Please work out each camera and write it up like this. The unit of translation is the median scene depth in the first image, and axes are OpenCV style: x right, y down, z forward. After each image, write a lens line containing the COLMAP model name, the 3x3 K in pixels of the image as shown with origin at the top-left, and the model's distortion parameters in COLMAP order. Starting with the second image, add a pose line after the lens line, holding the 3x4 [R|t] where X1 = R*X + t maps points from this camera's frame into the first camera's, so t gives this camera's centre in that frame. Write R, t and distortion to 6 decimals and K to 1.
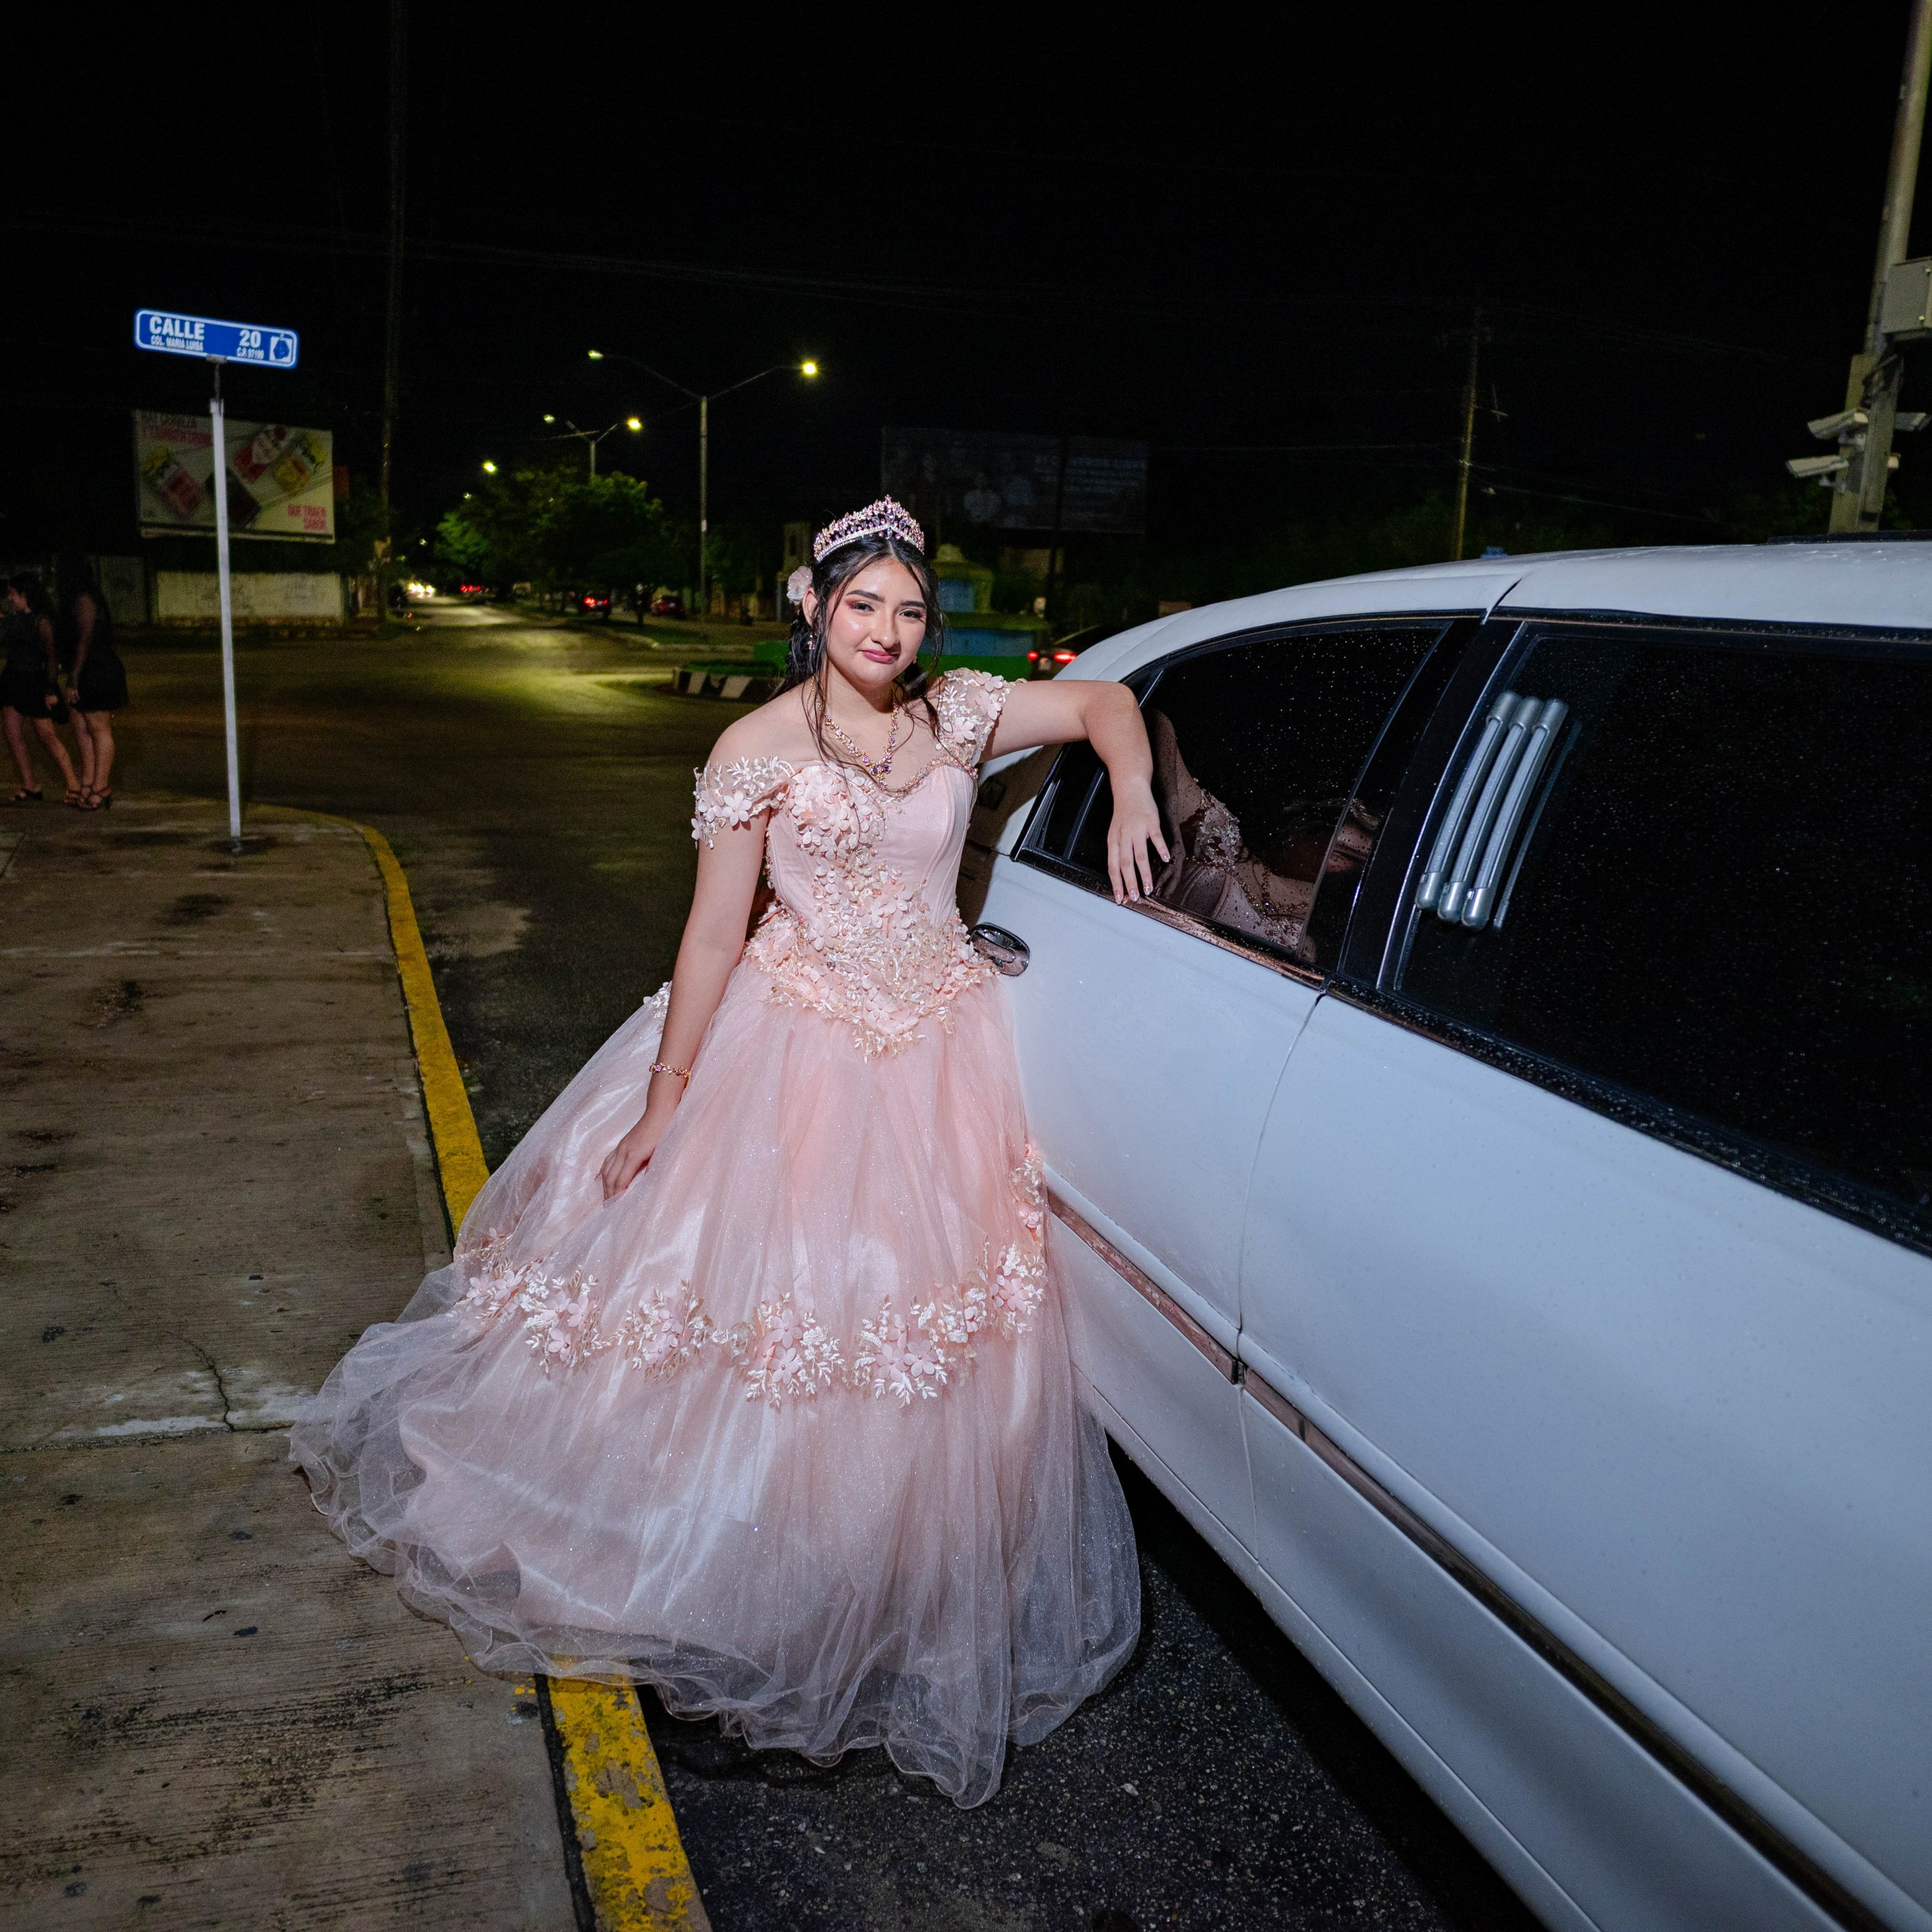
lens RADIAL K [[1760.8, 0, 935.0], [0, 1760.8, 965.3], [0, 0, 1]] dist [-0.070953, 0.063672]
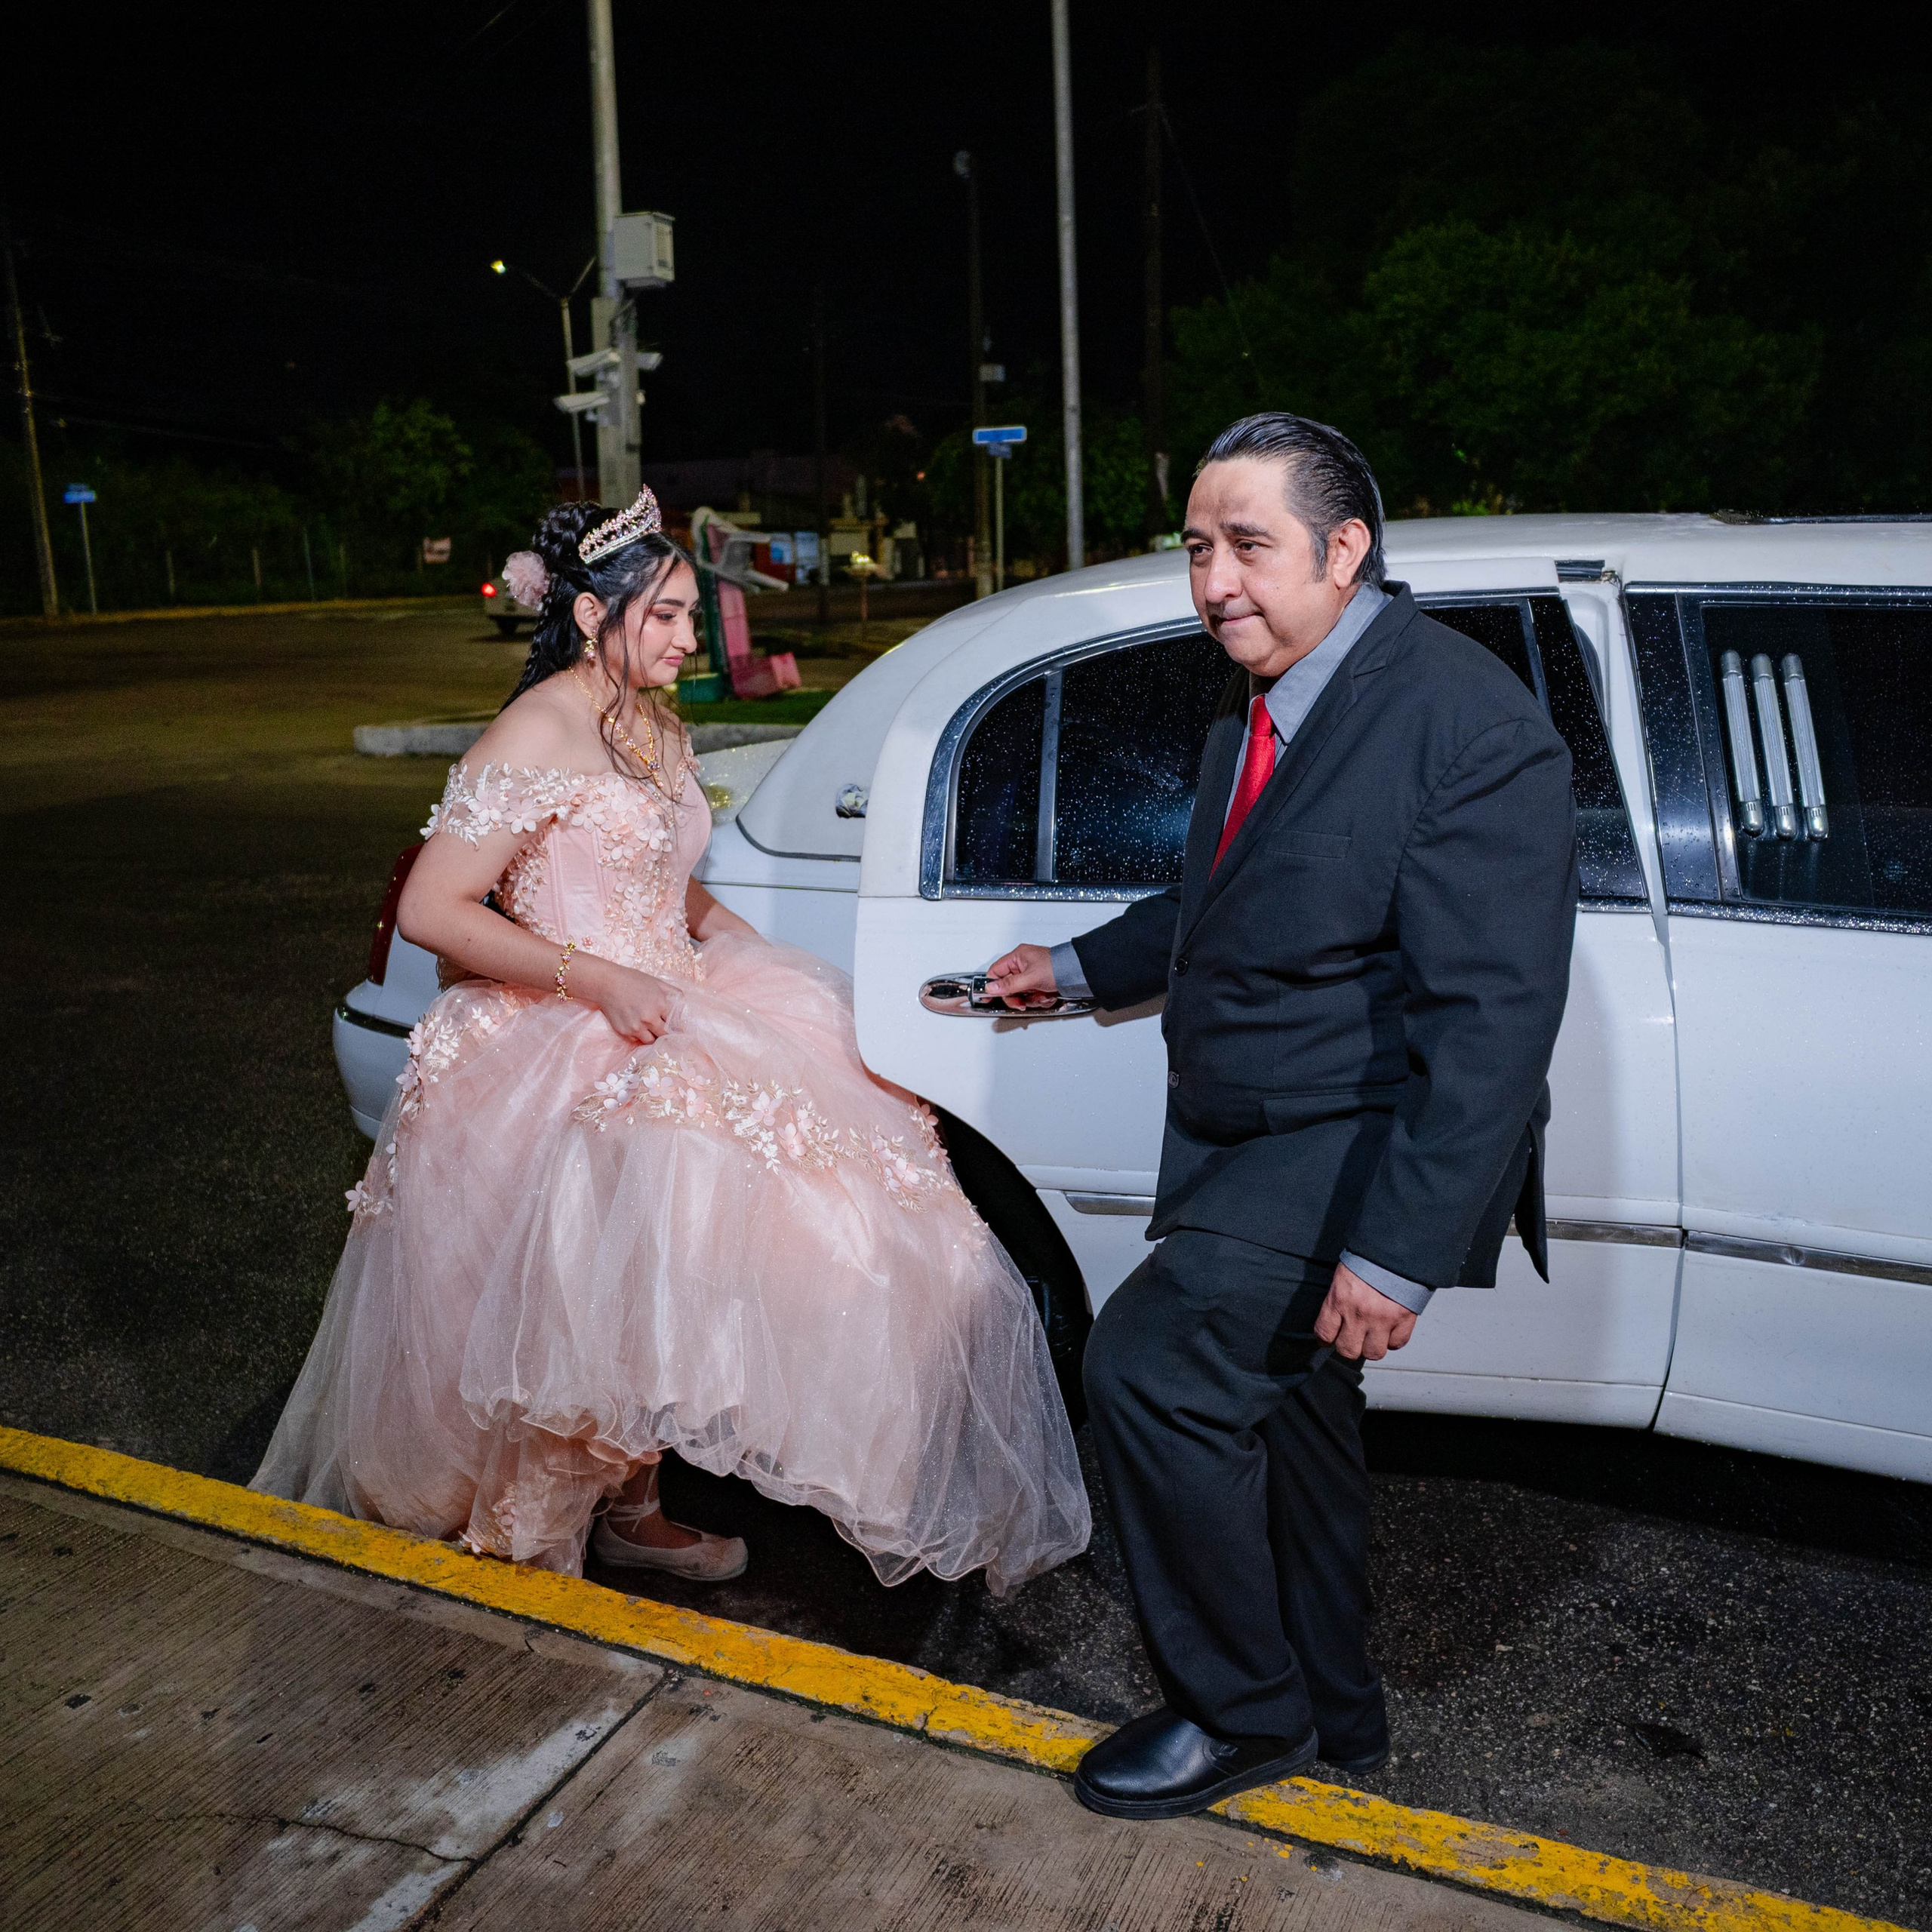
lens RADIAL K [[1763.7, 0, 950.1], [0, 1763.7, 974.1], [0, 0, 1]] dist [-0.064964, 0.050485]
pose [[0.685645, -0.218607, 0.694336, -0.514697], [0.187334, 0.974705, 0.121889, -0.098304], [-0.703418, 0.046500, 0.709254, 0.269048]]
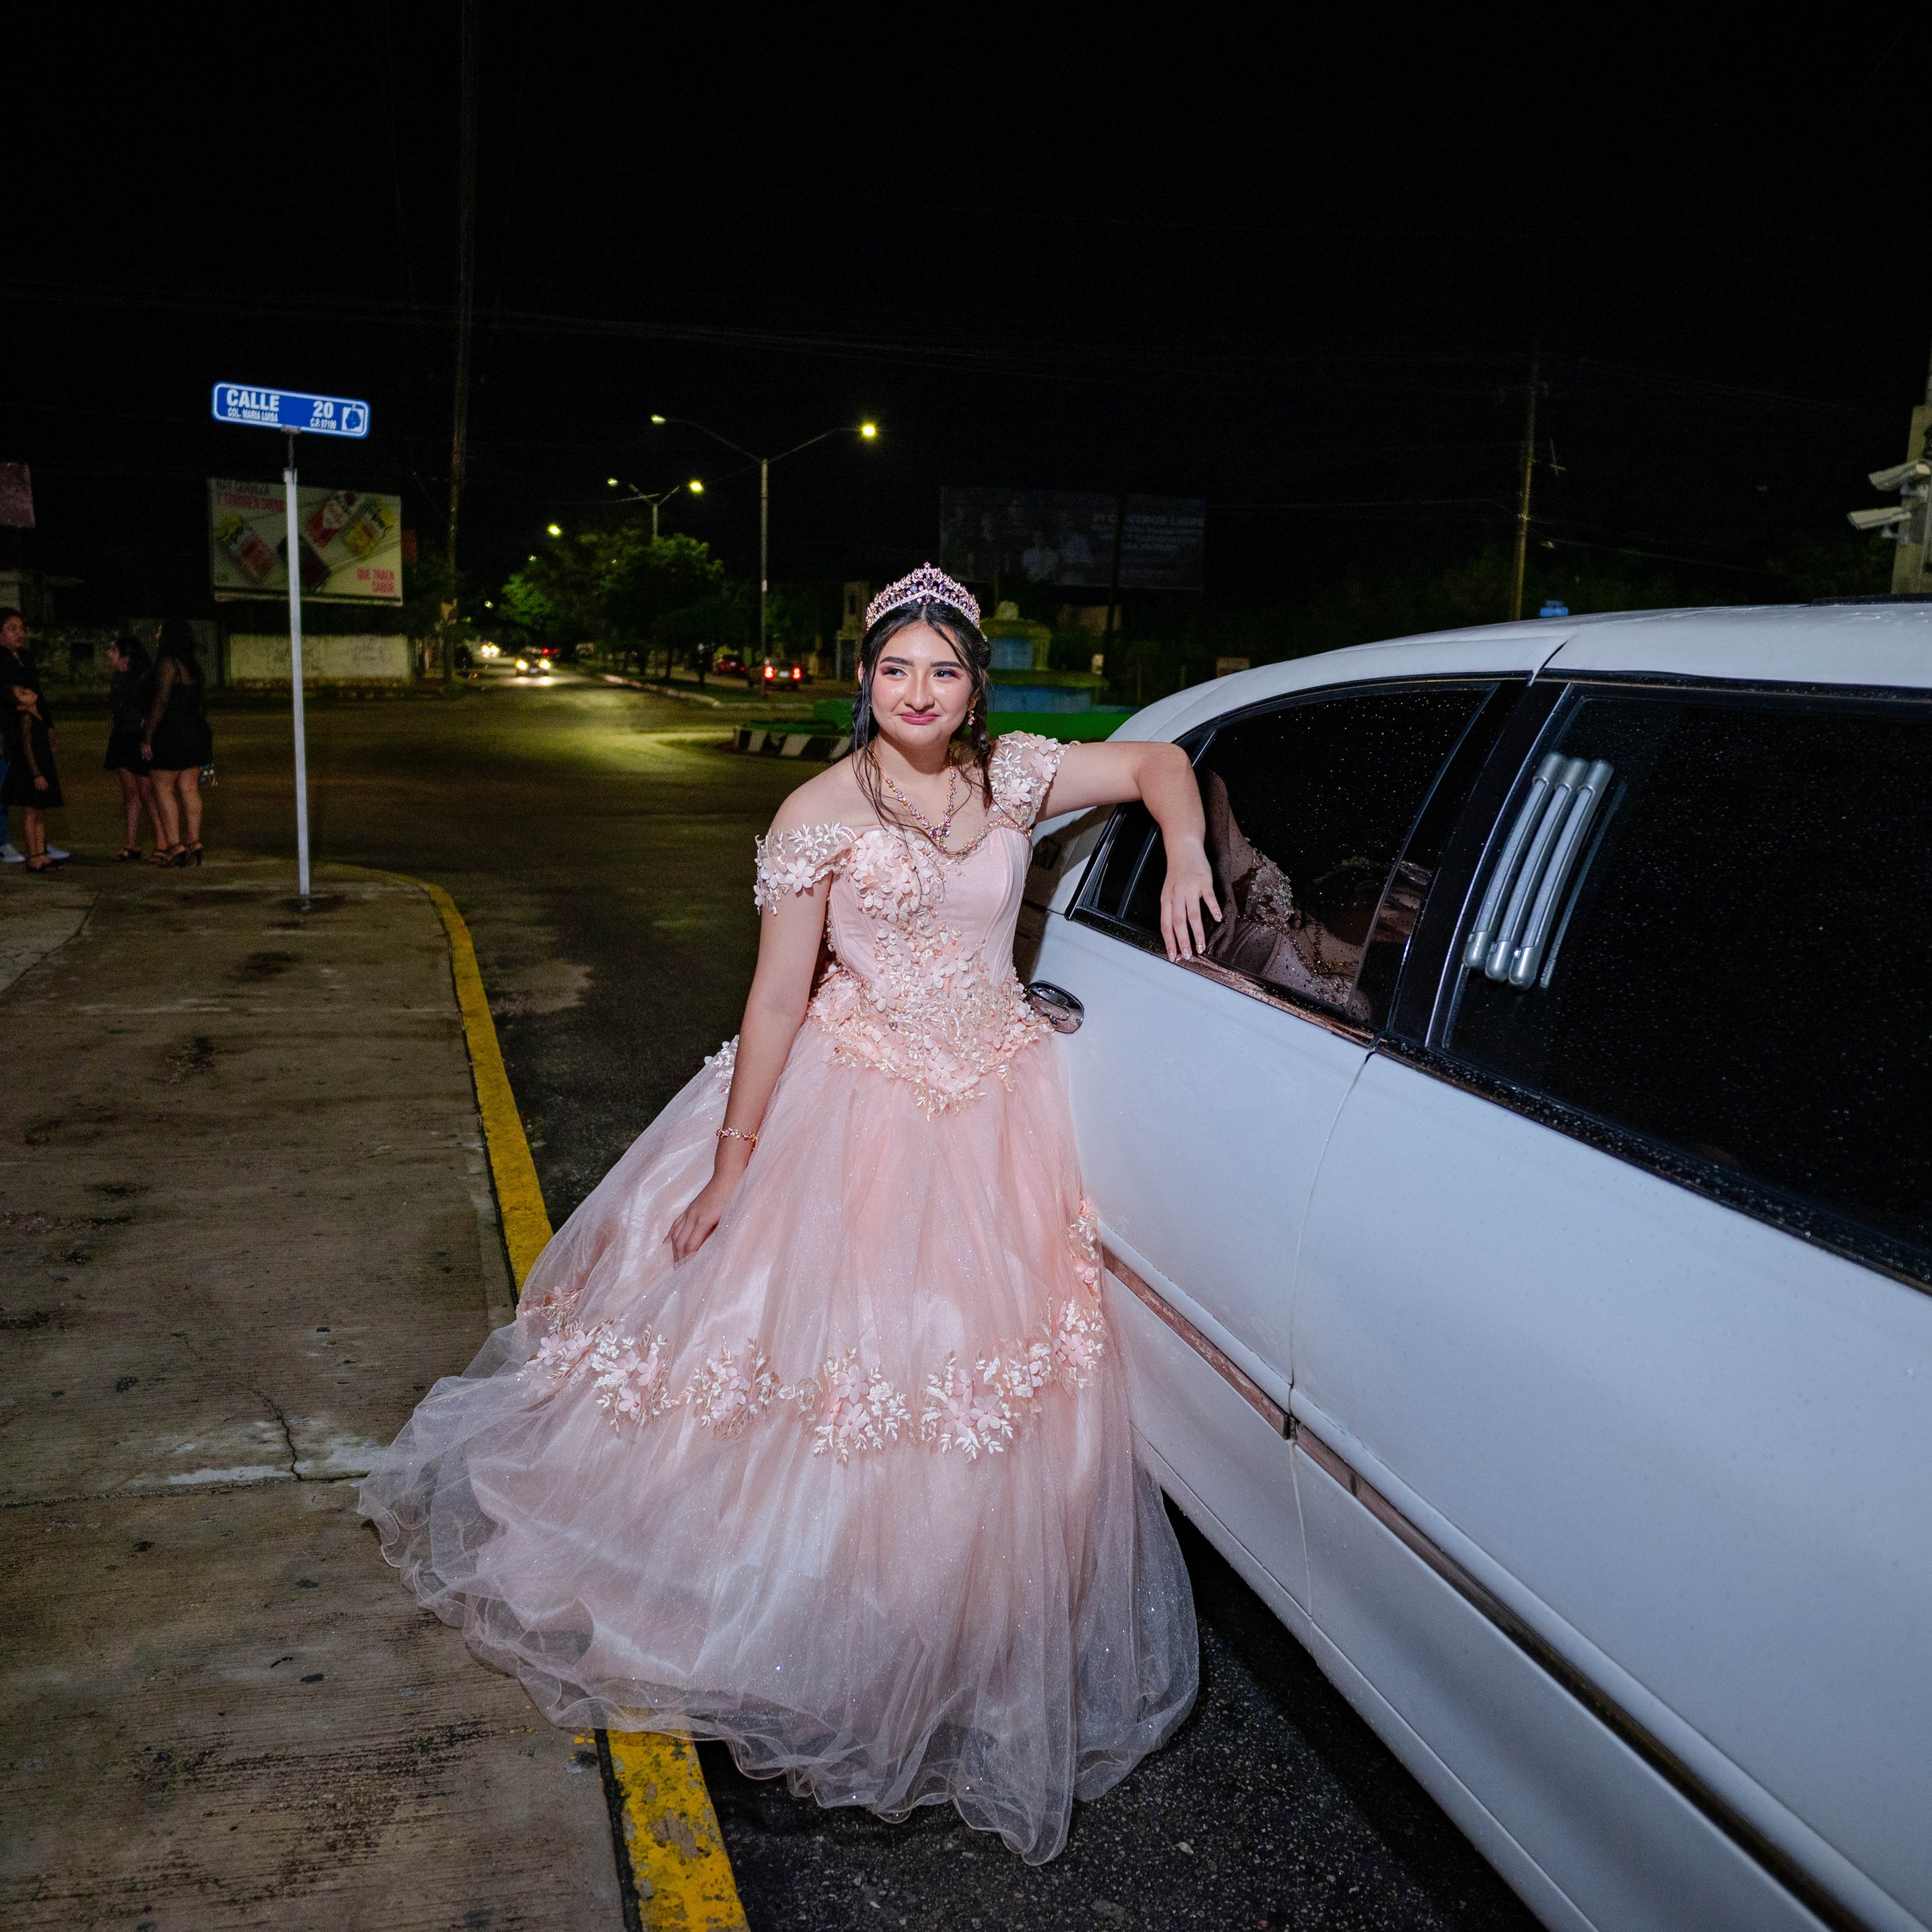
lens RADIAL K [[1760.8, 0, 935.0], [0, 1760.8, 965.3], [0, 0, 1]] dist [-0.070953, 0.063672]
pose [[0.999429, -0.001726, -0.033743, 0.001761], [0.000663, 0.999504, -0.031476, -0.001013], [0.033780, 0.031435, 0.998935, -0.010440]]
